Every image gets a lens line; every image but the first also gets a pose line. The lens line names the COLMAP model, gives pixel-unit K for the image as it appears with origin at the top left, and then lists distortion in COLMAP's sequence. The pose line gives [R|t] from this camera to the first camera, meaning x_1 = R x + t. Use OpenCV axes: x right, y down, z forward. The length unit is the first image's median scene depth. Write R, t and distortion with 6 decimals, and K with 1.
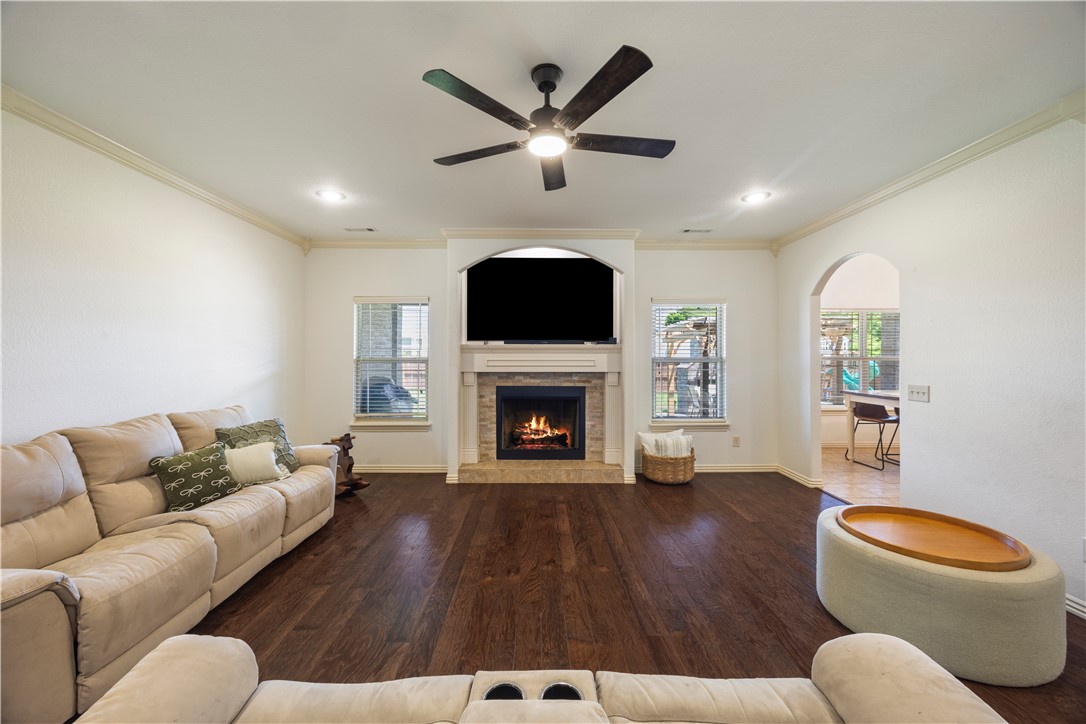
lens RADIAL K [[408.5, 0, 541.9], [0, 408.5, 358.7], [0, 0, 1]] dist [-0.002298, -0.000258]
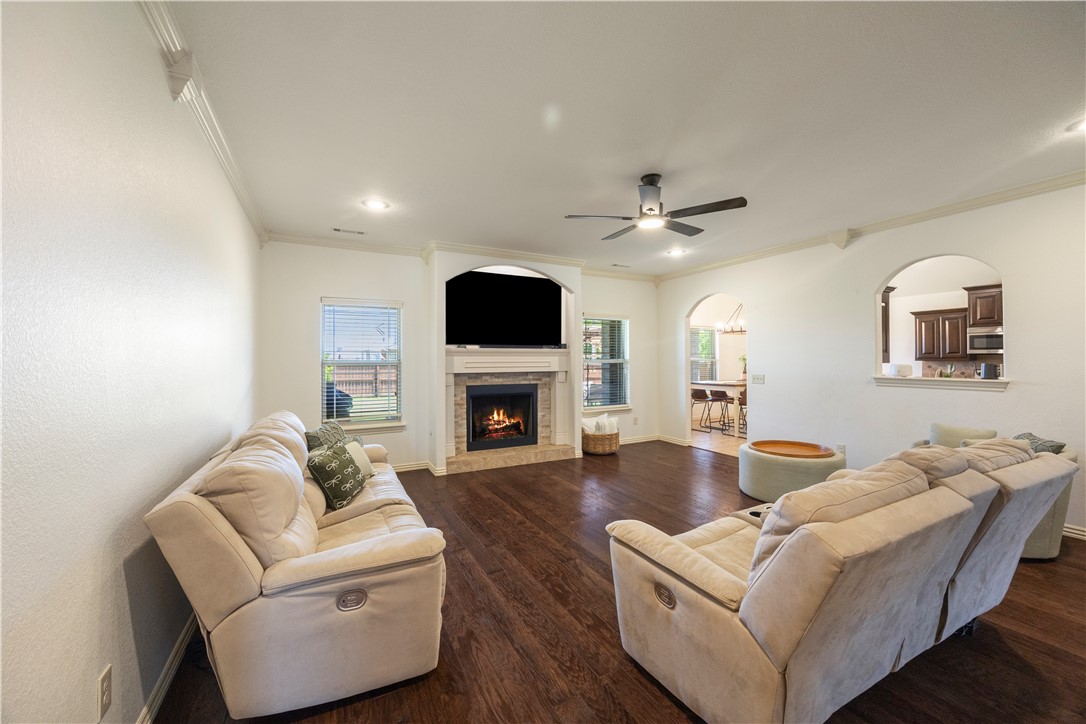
lens RADIAL K [[412.4, 0, 538.9], [0, 412.4, 363.6], [0, 0, 1]] dist [-0.000338, -0.000041]
pose [[0.892105, -0.007764, 0.451762, -0.455918], [0.005398, 0.999964, 0.006525, 0.000894], [-0.451796, -0.003382, 0.892115, -0.092800]]
